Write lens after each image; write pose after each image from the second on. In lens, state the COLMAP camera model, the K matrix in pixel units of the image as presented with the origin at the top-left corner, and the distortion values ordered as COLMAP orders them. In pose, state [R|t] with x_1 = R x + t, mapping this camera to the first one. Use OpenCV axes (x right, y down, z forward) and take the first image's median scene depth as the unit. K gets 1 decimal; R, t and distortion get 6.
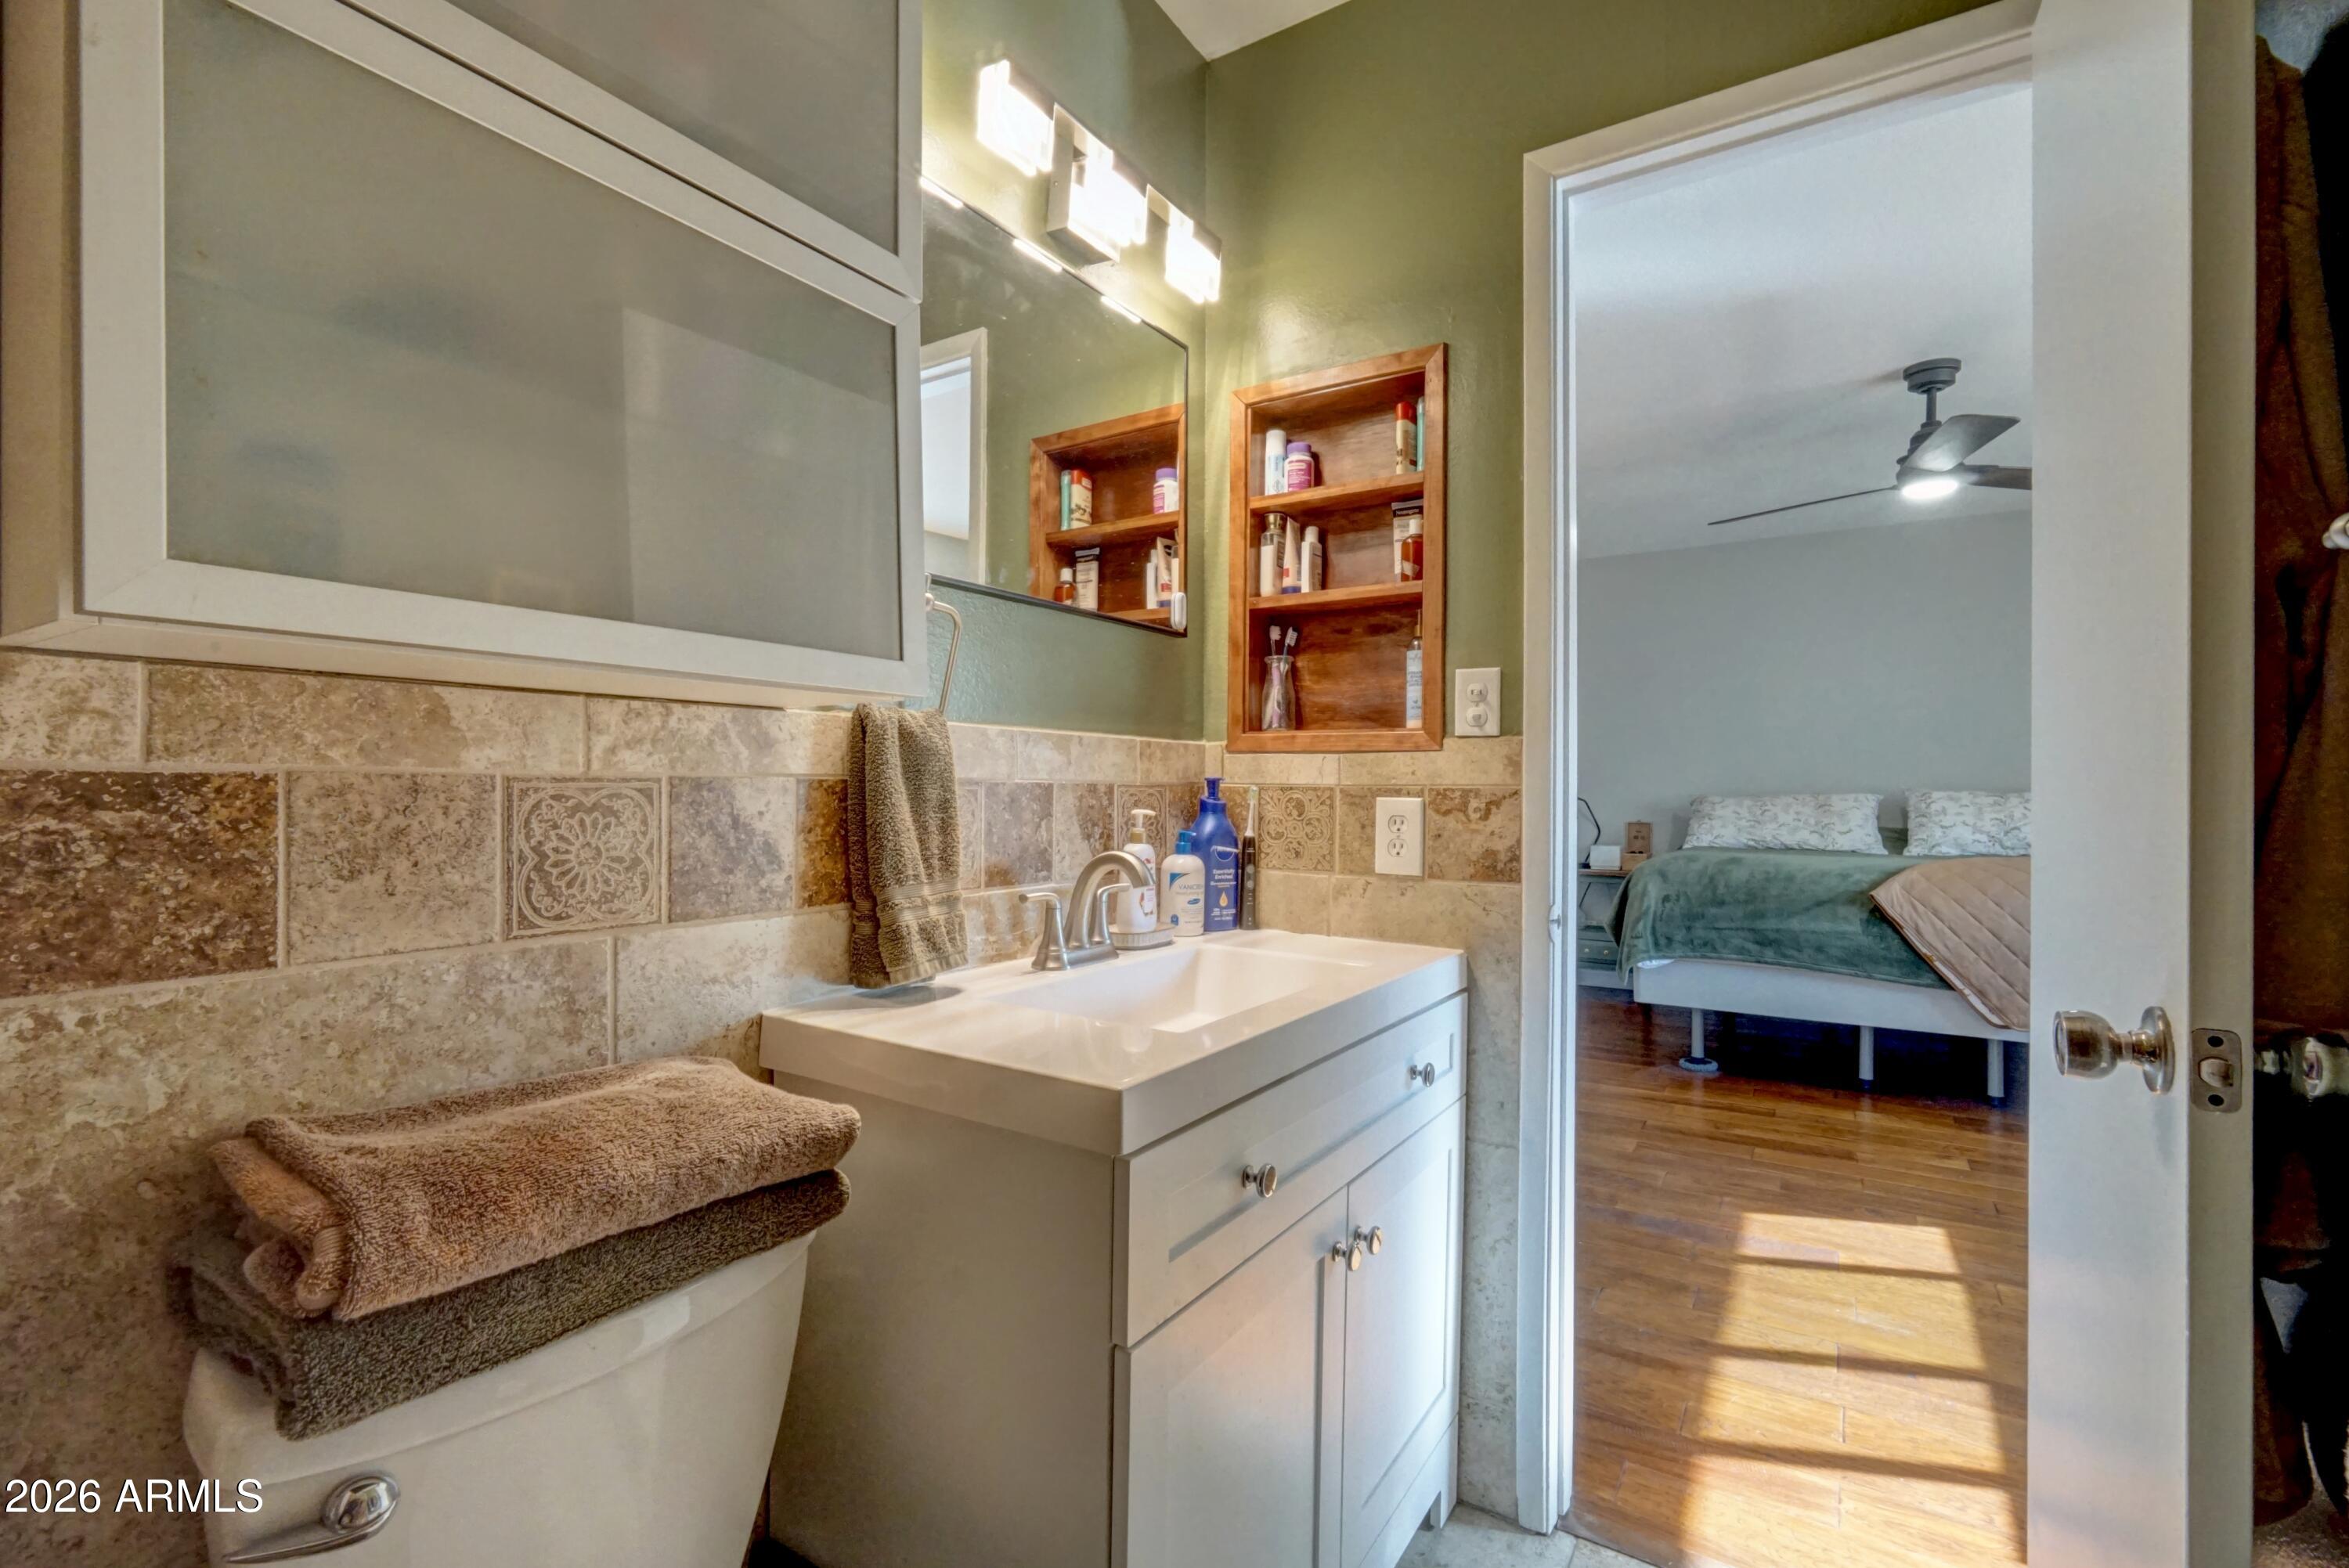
lens RADIAL K [[1008.1, 0, 1180.9], [0, 1008.1, 792.9], [0, 0, 1]] dist [-0.008493, 0.004104]
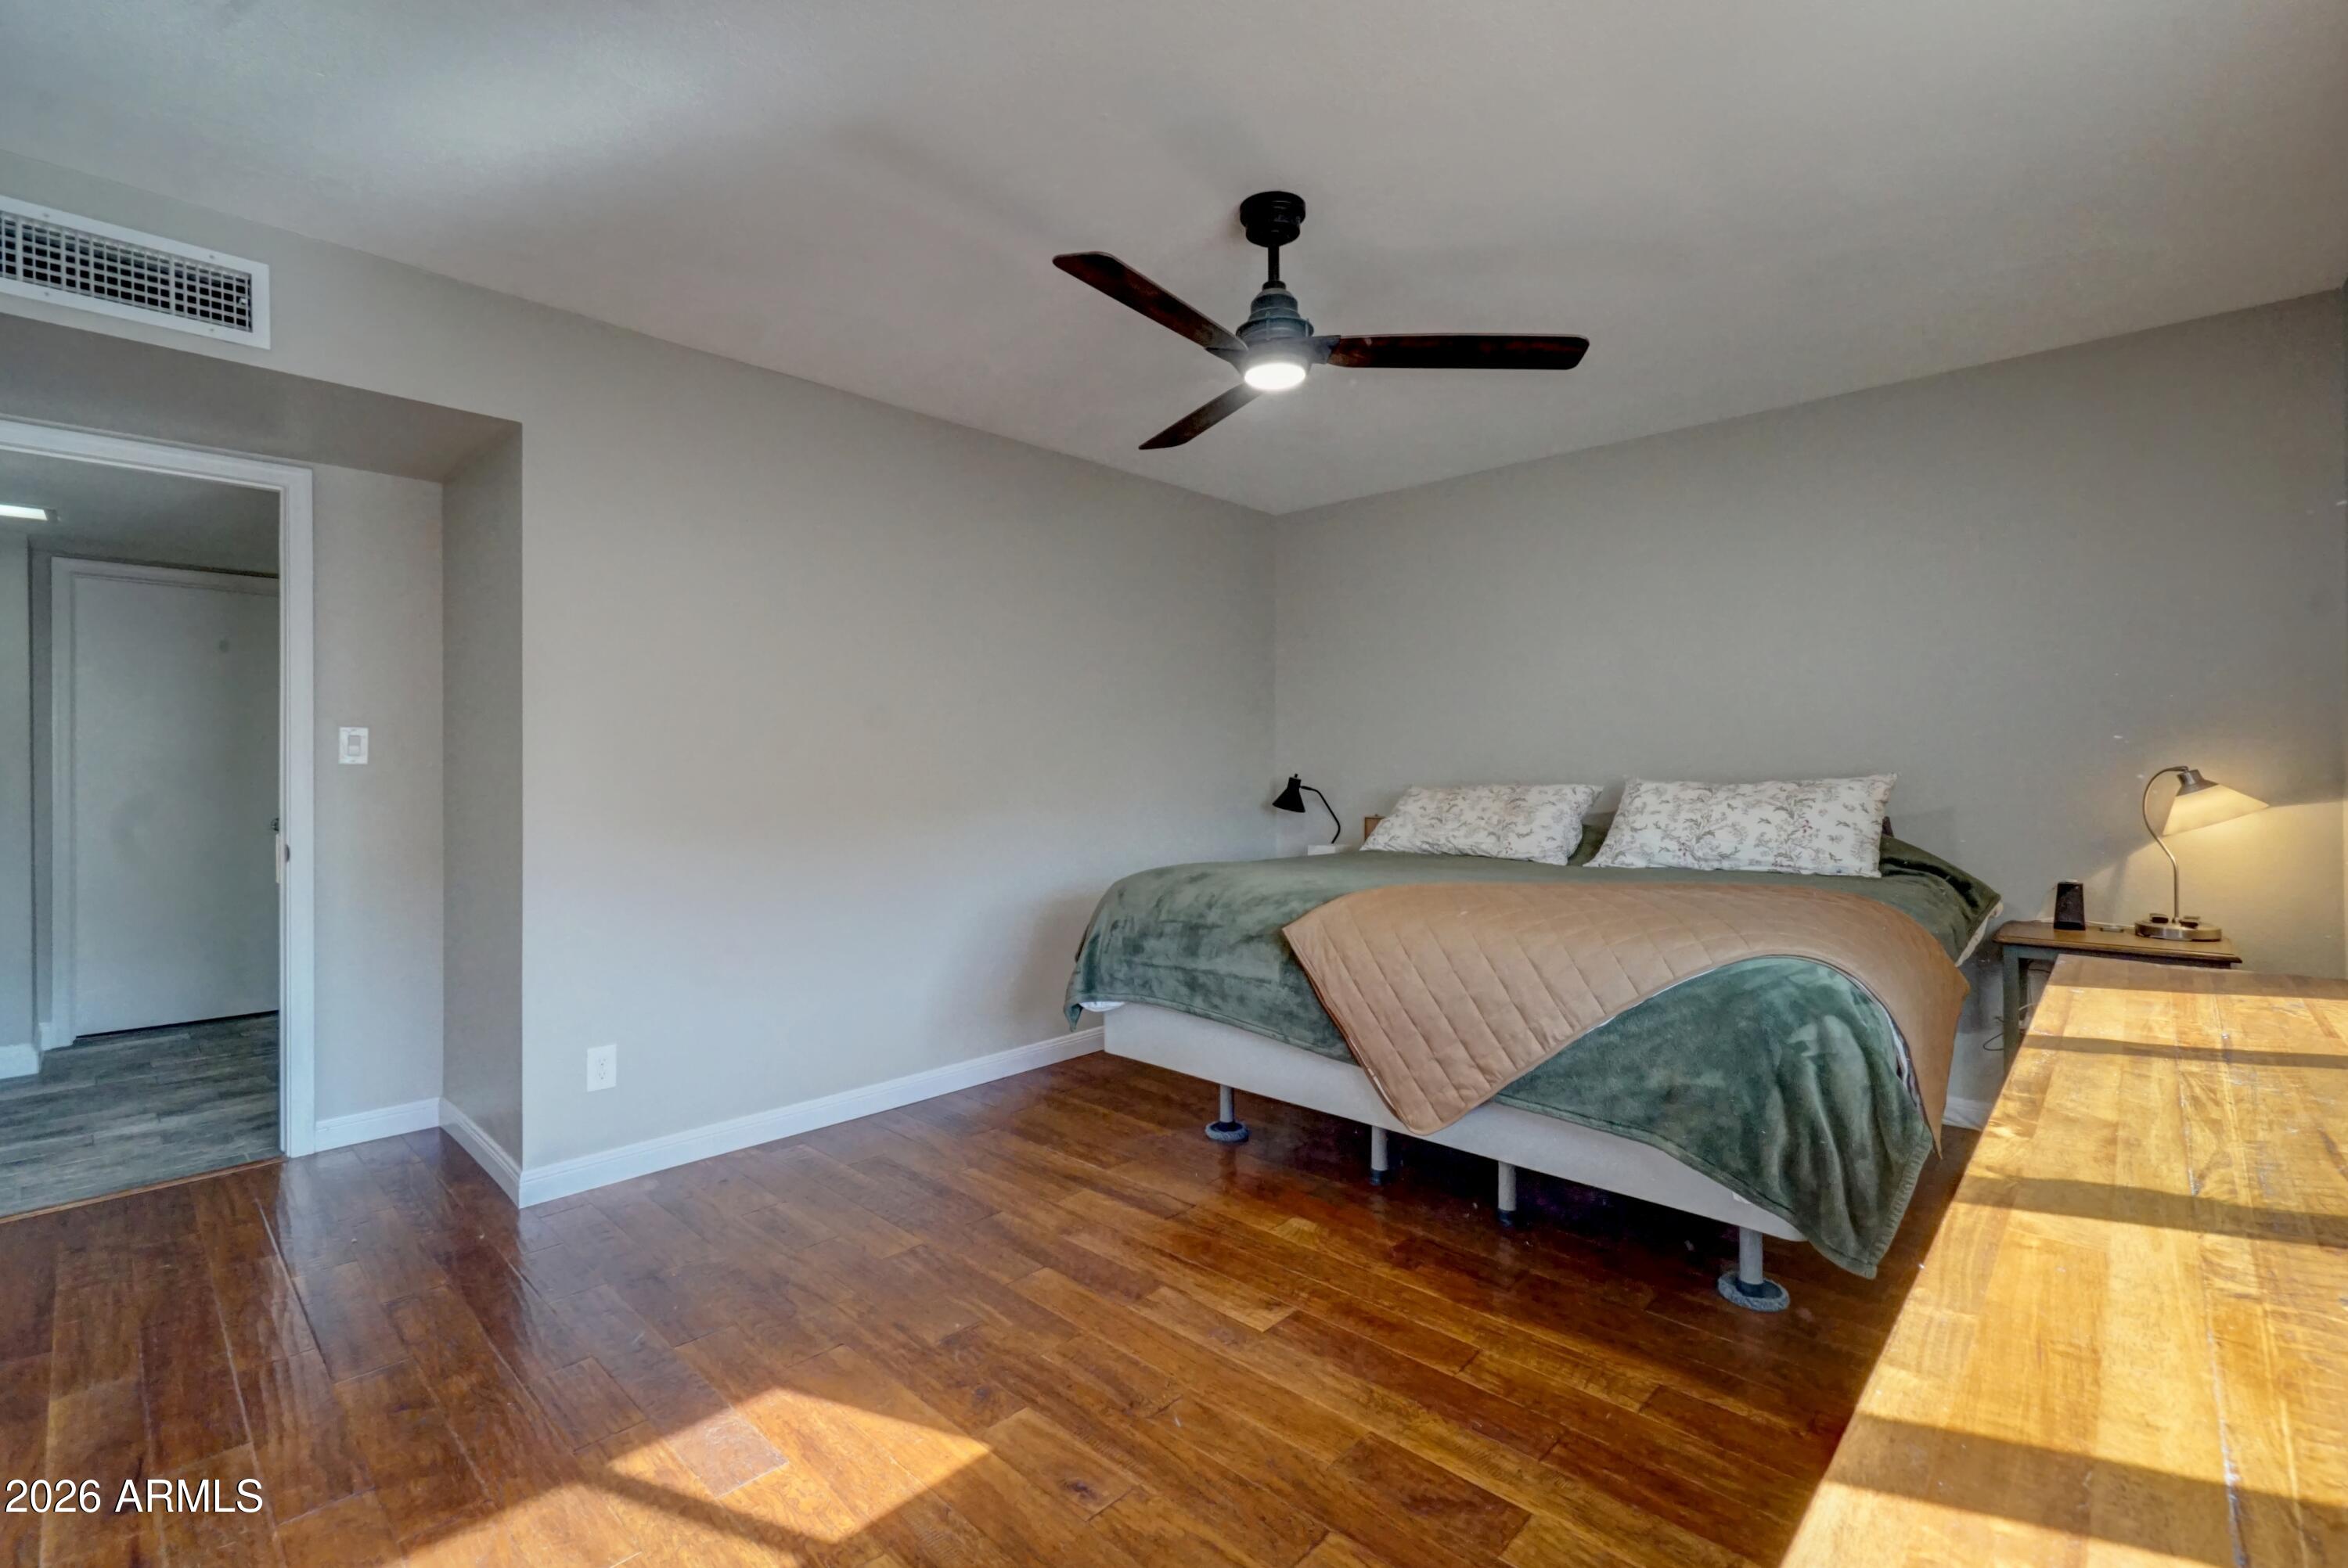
lens RADIAL K [[1016.8, 0, 1154.3], [0, 1016.8, 775.7], [0, 0, 1]] dist [-0.010184, 0.004305]
pose [[0.984167, -0.003957, -0.177201, 0.697540], [0.005213, 0.999965, 0.006620, -0.017916], [0.177169, -0.007439, 0.984152, 0.237066]]
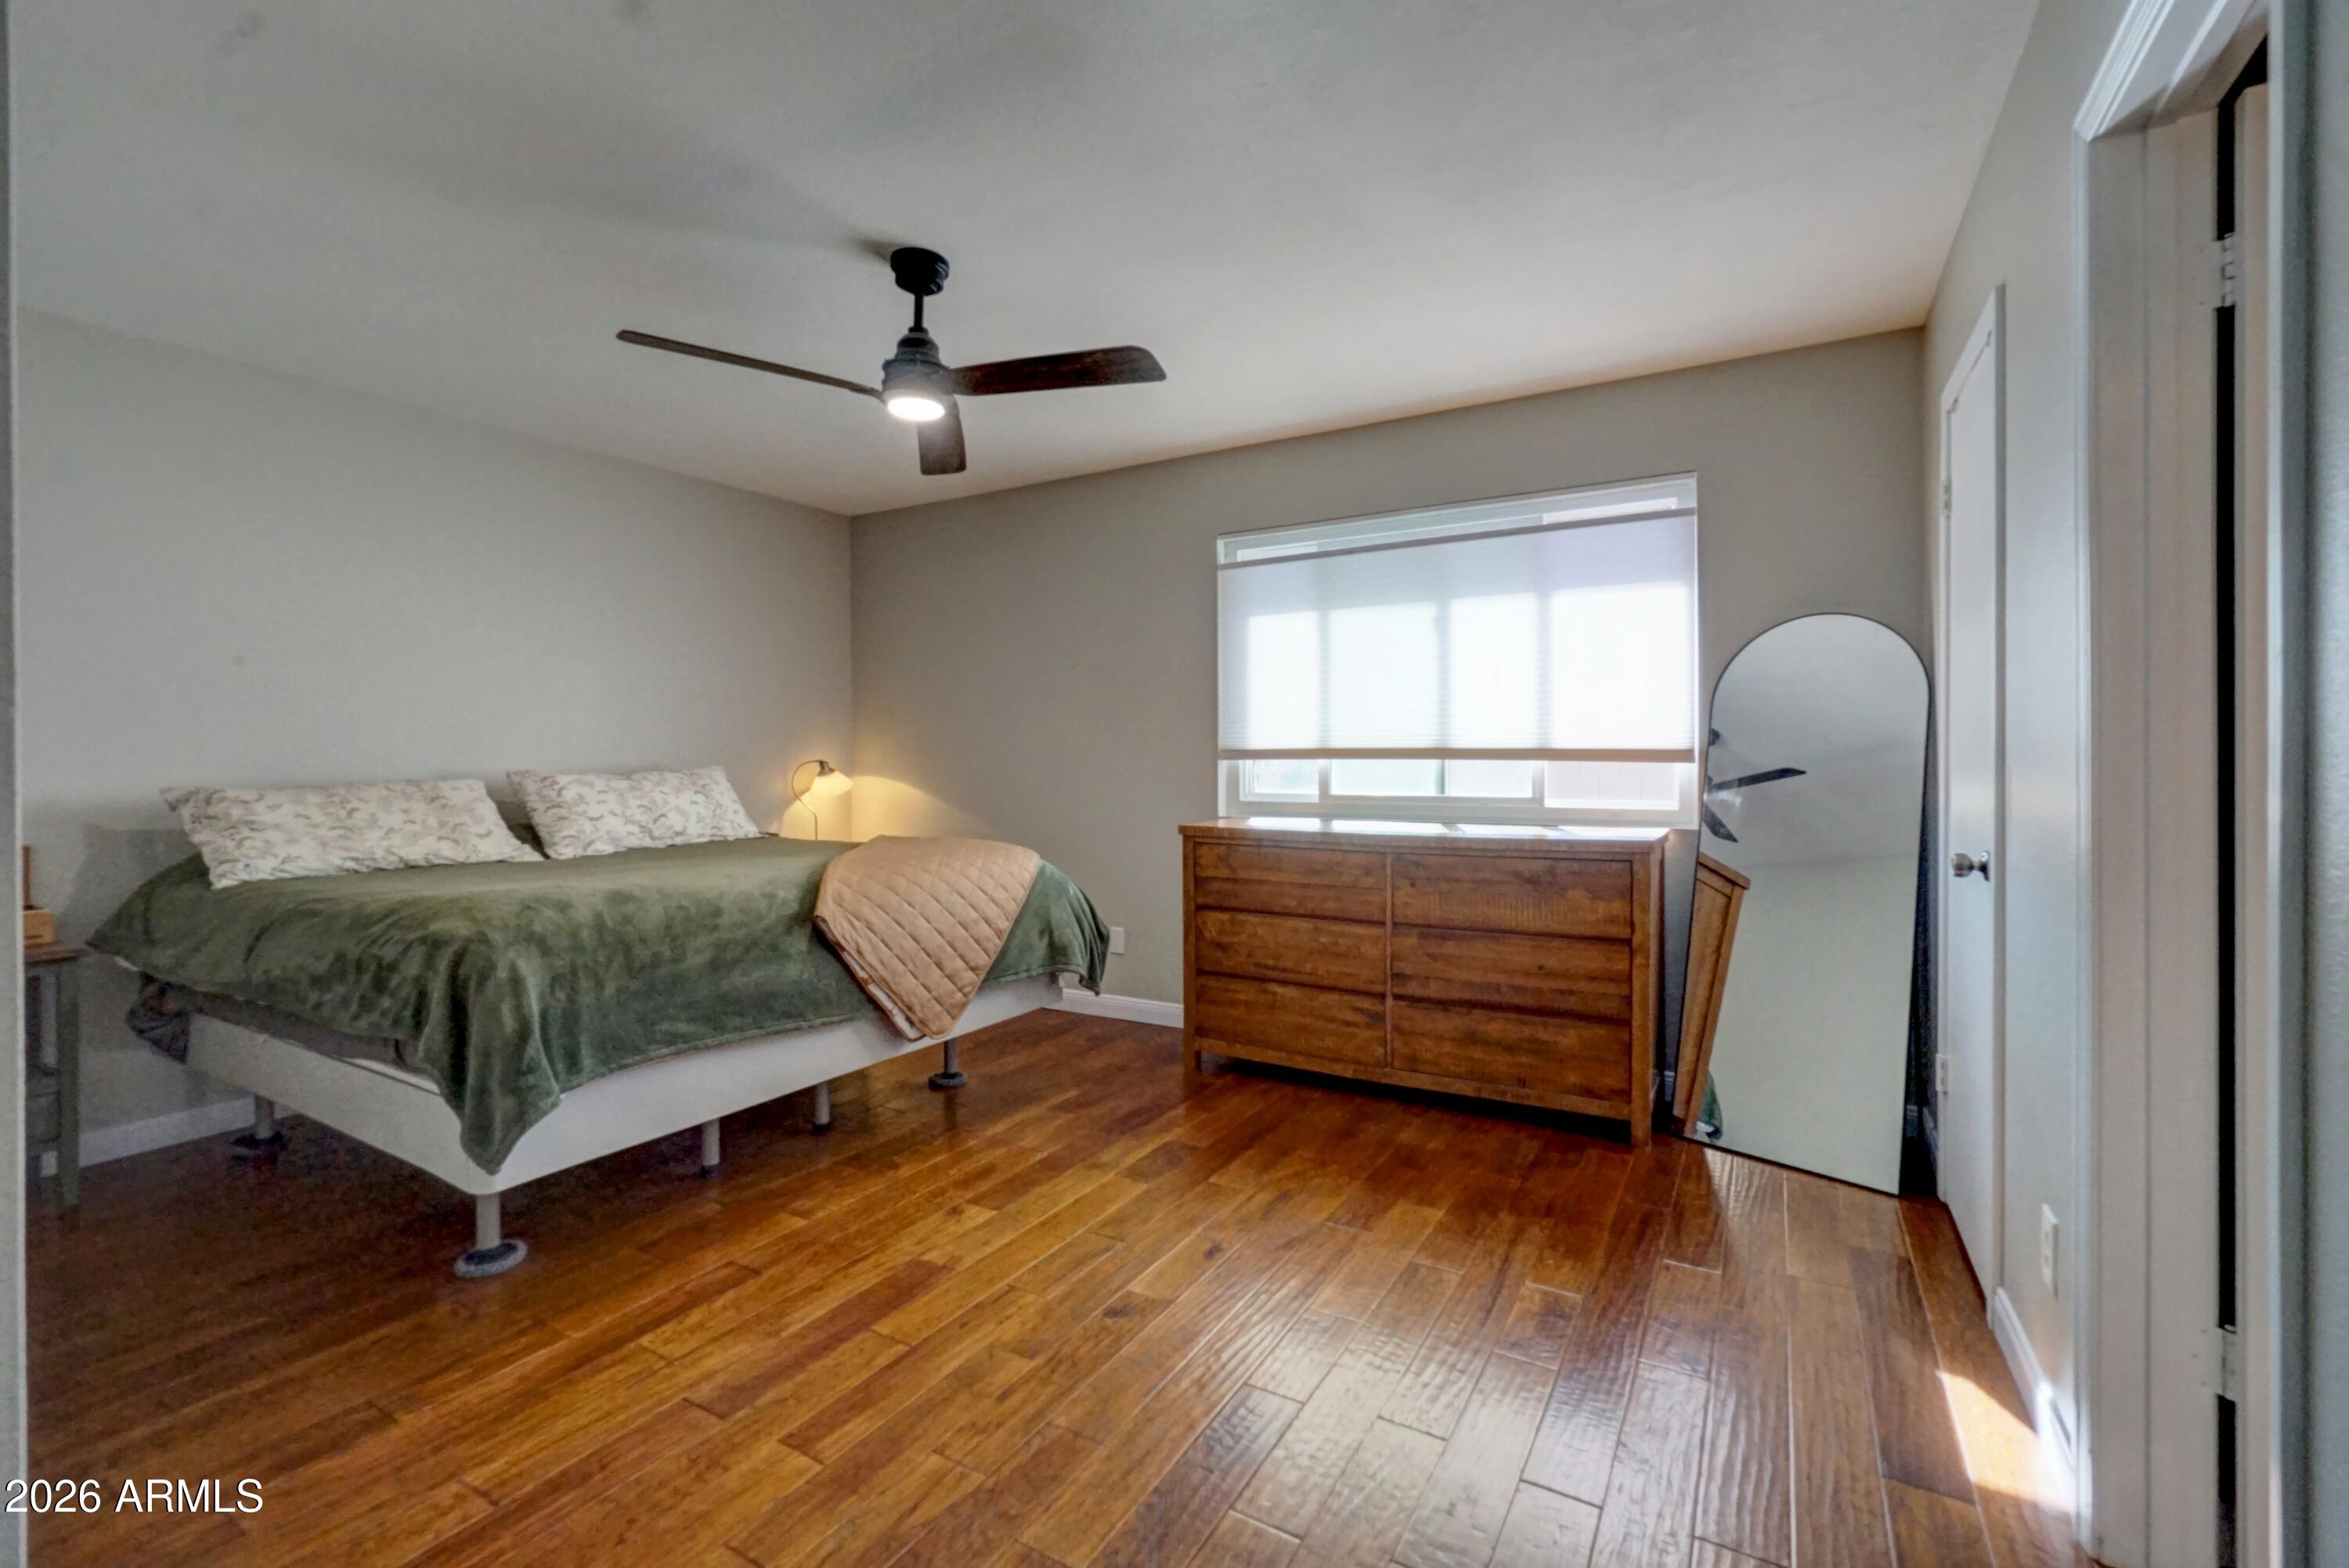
lens RADIAL K [[1008.1, 0, 1153.1], [0, 1008.1, 774.3], [0, 0, 1]] dist [-0.008493, 0.004104]
pose [[-0.019143, -0.018087, 0.999653, -0.072624], [0.008674, 0.999796, 0.018256, -0.016586], [-0.999779, 0.009020, -0.018982, 0.730394]]
